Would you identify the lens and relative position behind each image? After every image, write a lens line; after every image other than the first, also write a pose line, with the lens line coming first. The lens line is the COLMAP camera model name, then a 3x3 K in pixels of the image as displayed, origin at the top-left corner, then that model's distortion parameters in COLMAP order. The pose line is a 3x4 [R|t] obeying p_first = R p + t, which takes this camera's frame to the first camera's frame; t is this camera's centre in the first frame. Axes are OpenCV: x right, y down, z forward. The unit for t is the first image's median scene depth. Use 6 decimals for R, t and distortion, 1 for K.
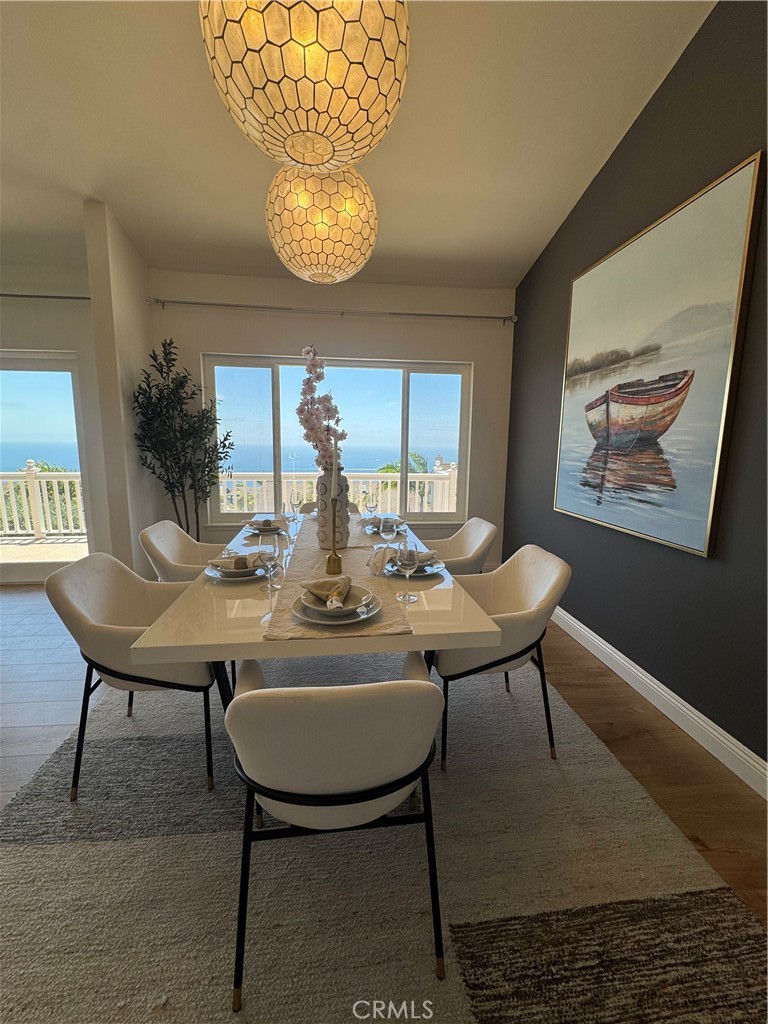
lens RADIAL K [[409.7, 0, 384.2], [0, 409.7, 509.1], [0, 0, 1]] dist [-0.003120, -0.000239]
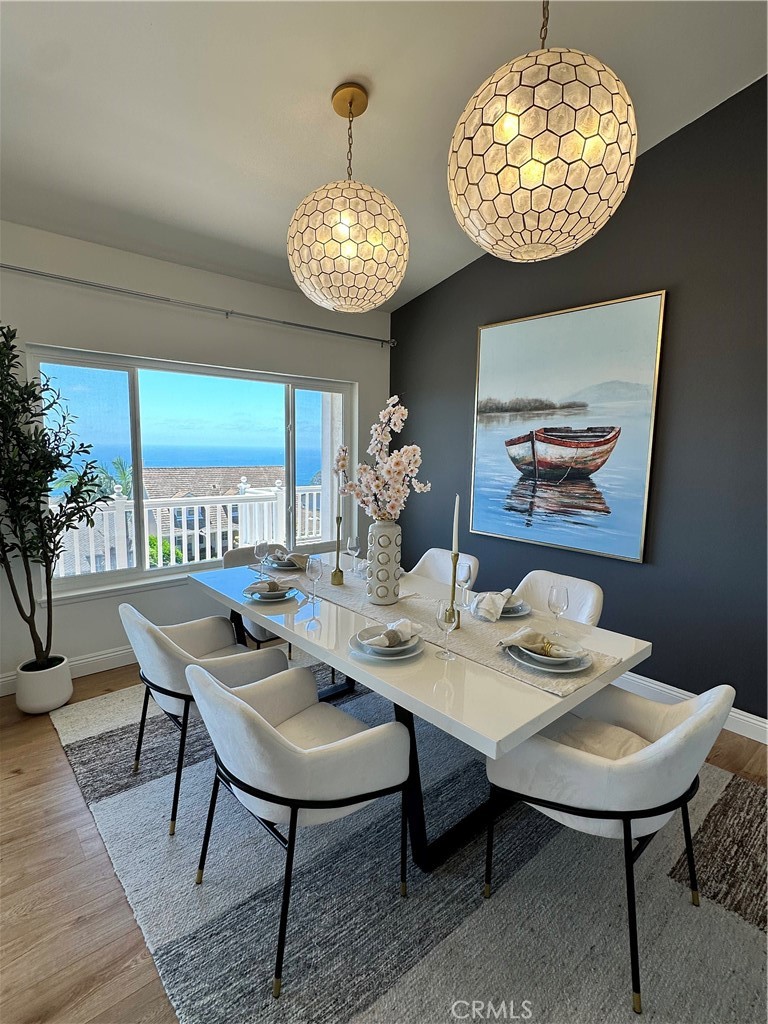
lens RADIAL K [[480.5, 0, 381.3], [0, 480.5, 510.6], [0, 0, 1]] dist [-0.002870, -0.000459]
pose [[0.838017, -0.069943, 0.541143, -0.632004], [0.081497, 0.996670, 0.002615, -0.104013], [-0.539524, 0.041910, 0.840927, 0.072147]]
